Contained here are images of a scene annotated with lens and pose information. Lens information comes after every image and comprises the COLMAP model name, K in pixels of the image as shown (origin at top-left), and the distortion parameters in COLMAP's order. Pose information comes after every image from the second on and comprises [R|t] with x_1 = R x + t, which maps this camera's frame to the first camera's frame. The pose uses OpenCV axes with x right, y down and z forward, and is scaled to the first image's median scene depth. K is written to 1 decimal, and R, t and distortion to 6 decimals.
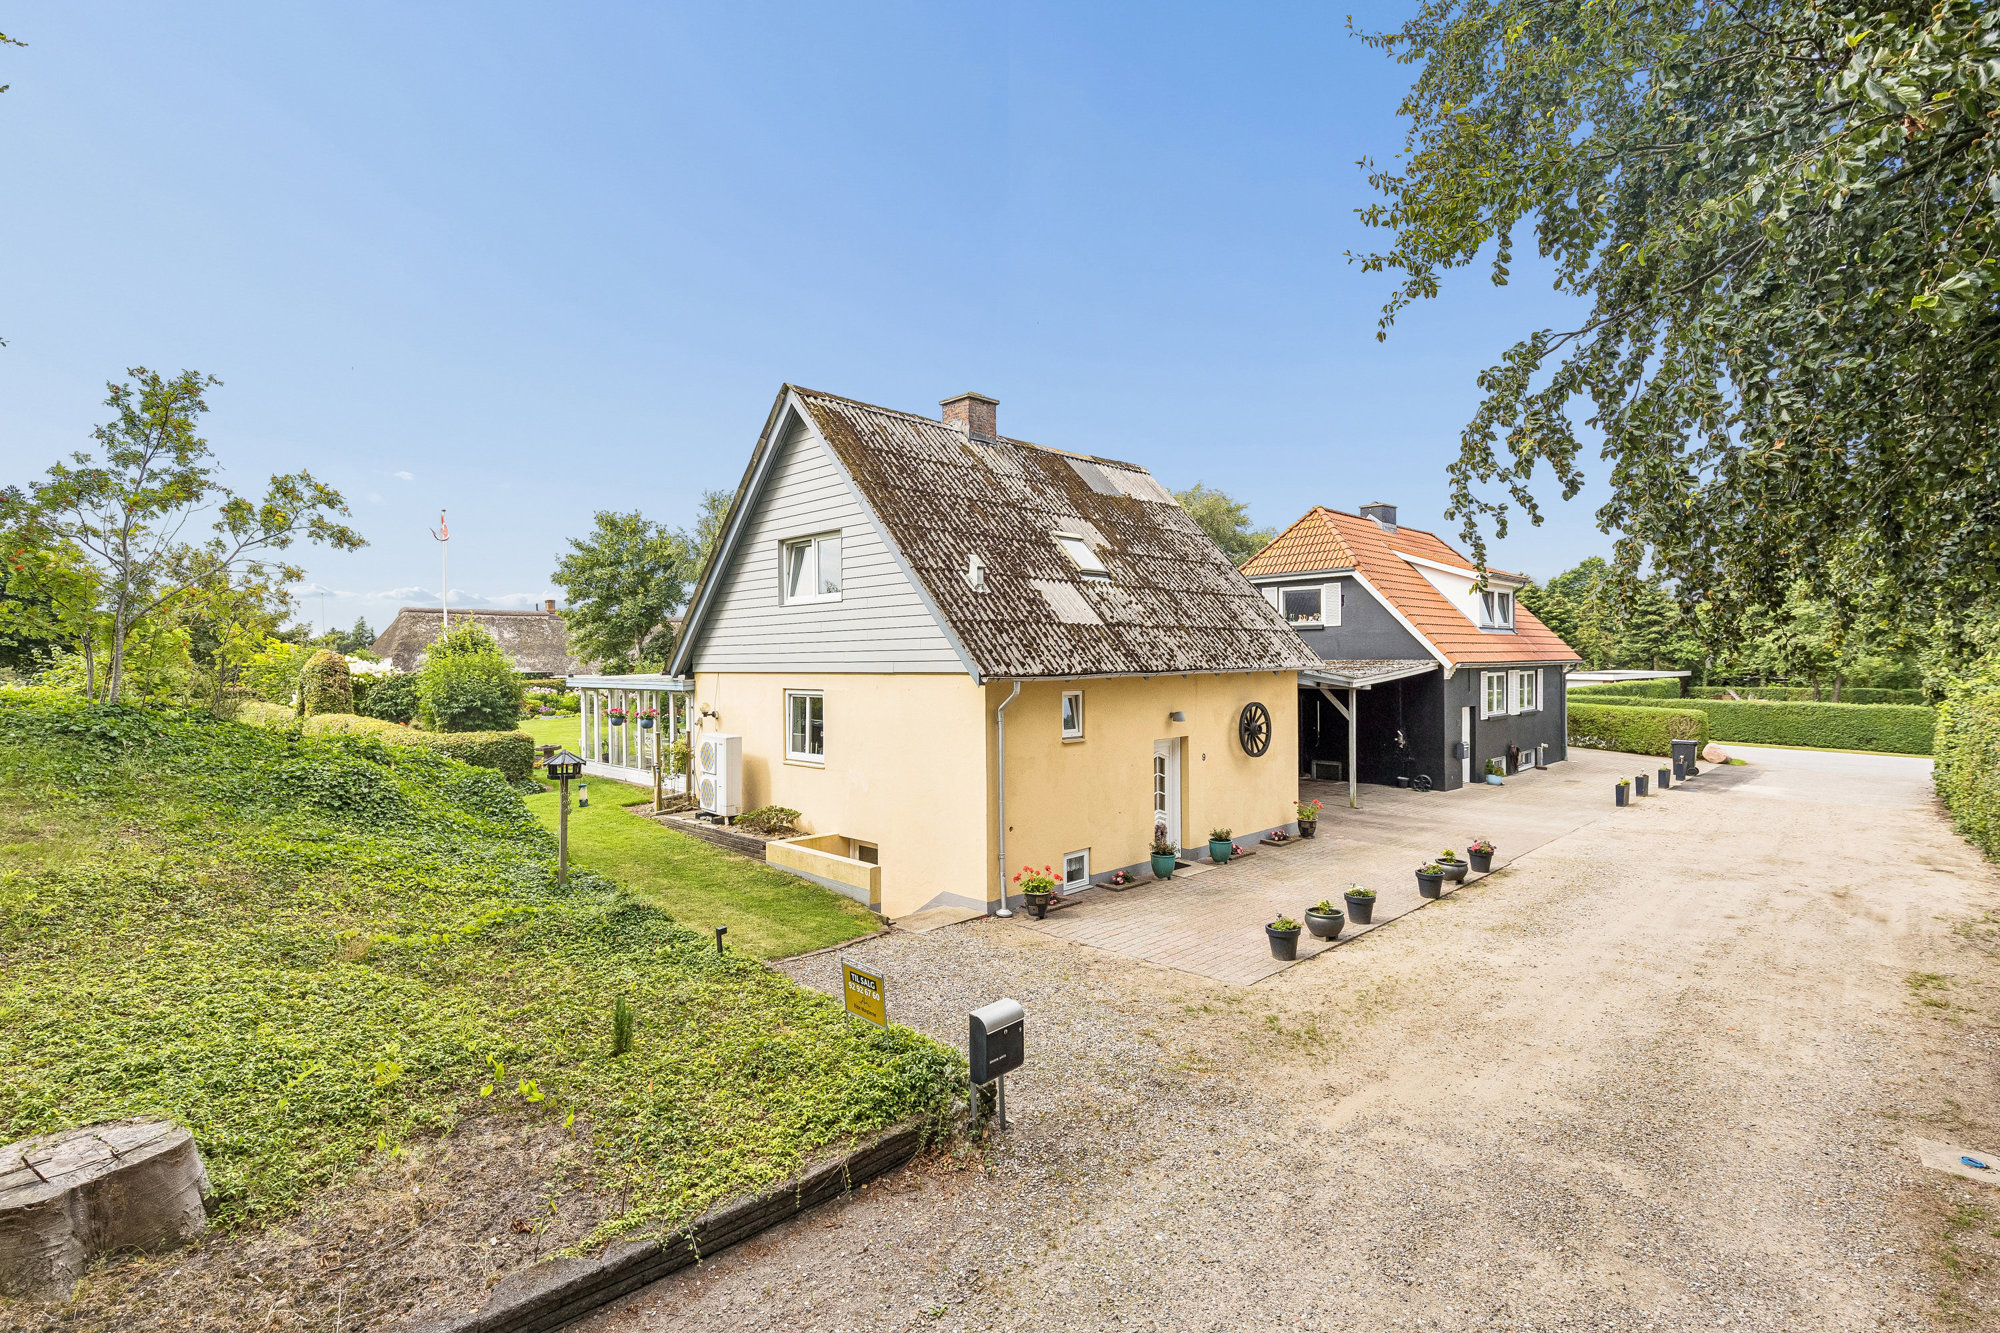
lens RADIAL K [[928.0, 0, 1003.6], [0, 928.0, 663.1], [0, 0, 1]] dist [0.012550, -0.001201]
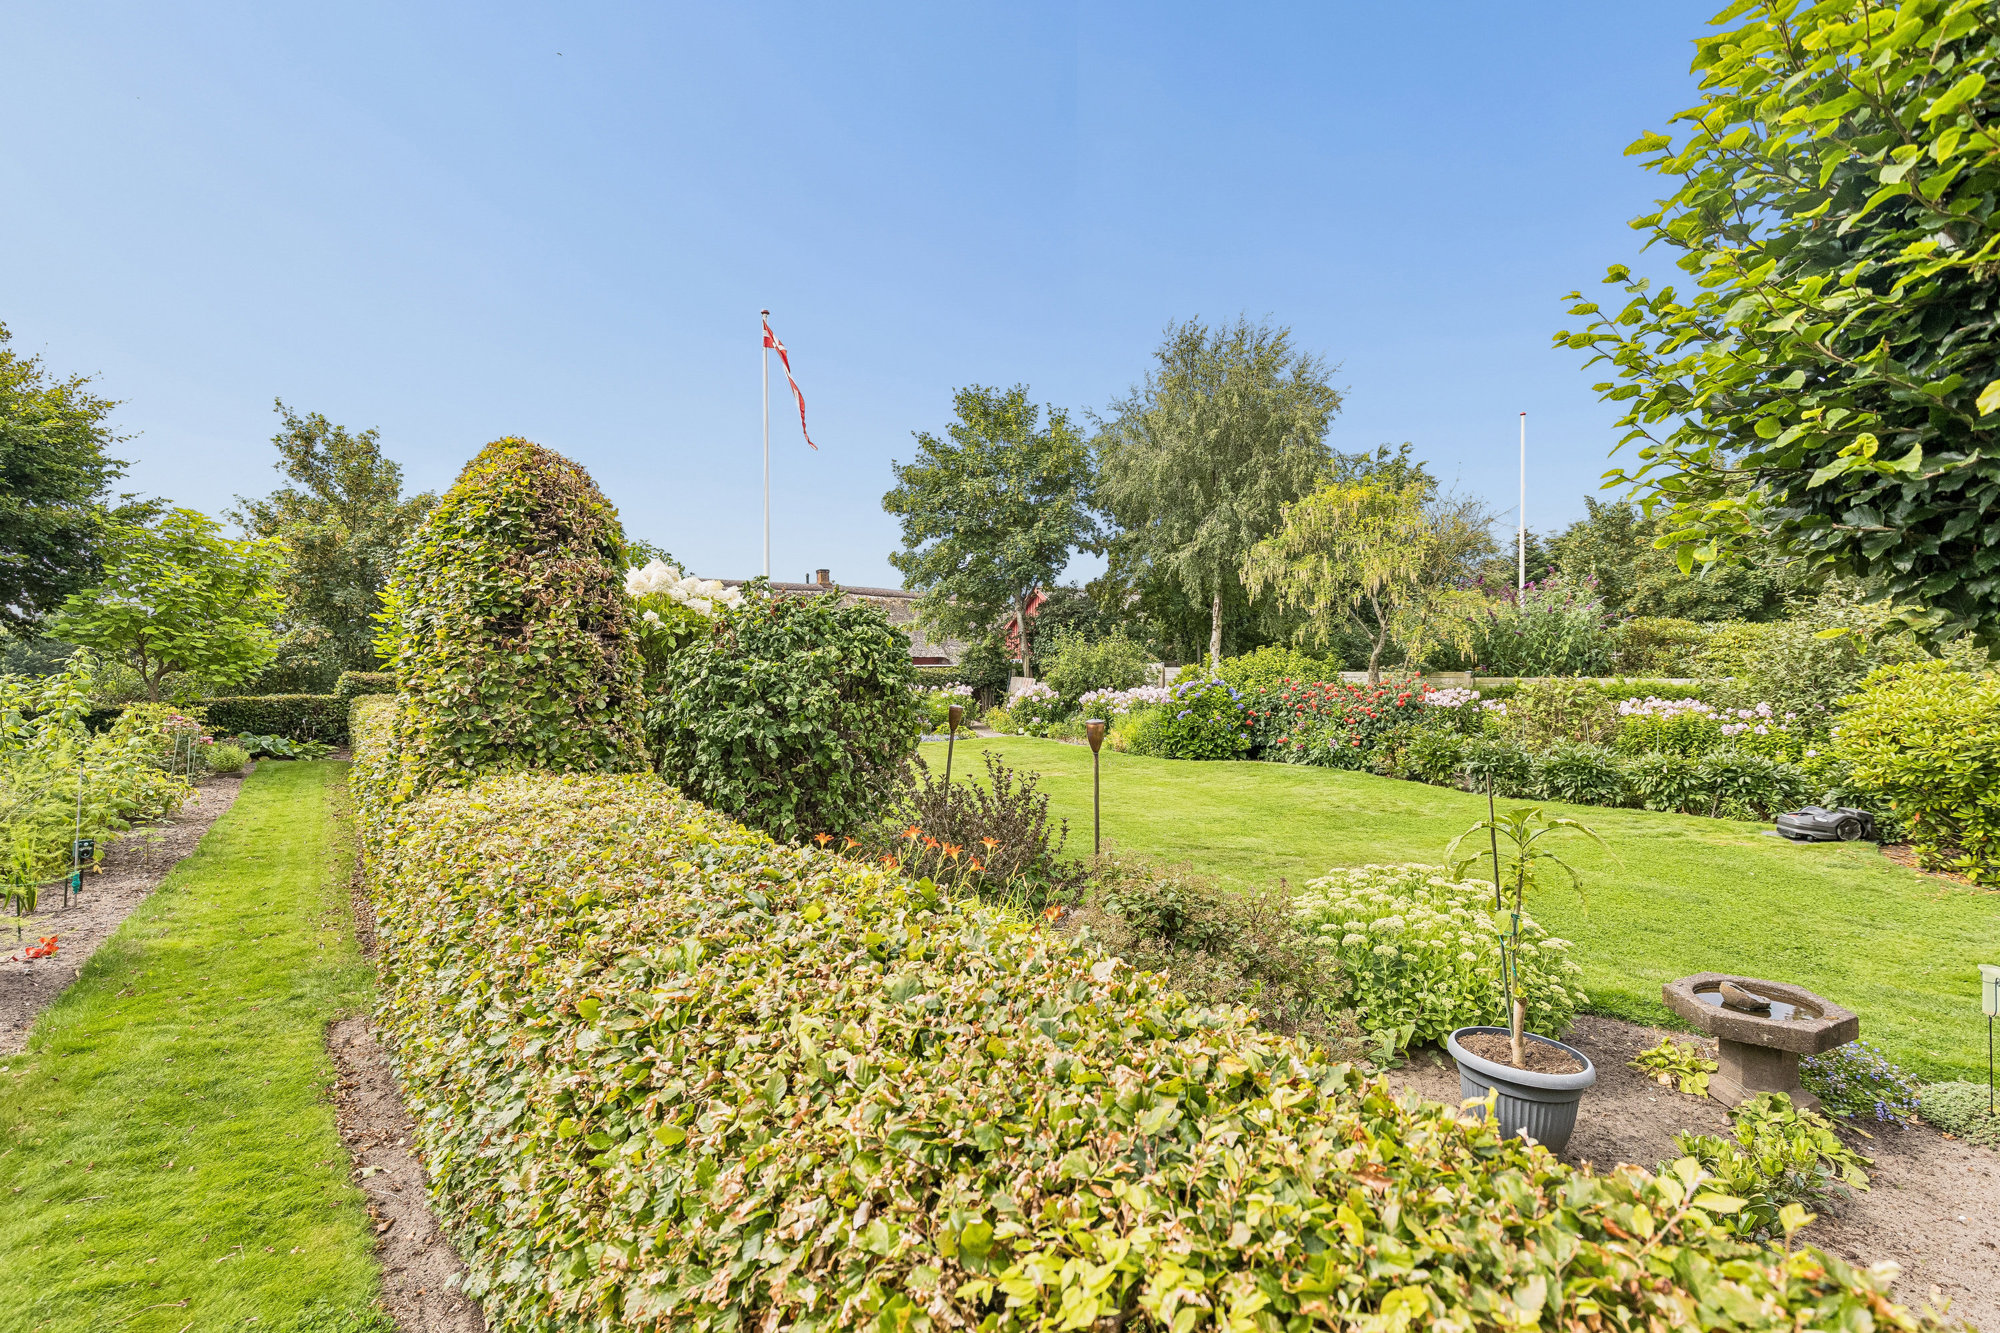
lens RADIAL K [[928.0, 0, 996.9], [0, 928.0, 671.2], [0, 0, 1]] dist [0.012550, -0.001201]
pose [[0.983579, 0.008916, -0.180259, -0.306309], [-0.009384, 0.999954, -0.001748, 0.018042], [0.180235, 0.003411, 0.983618, 0.428524]]
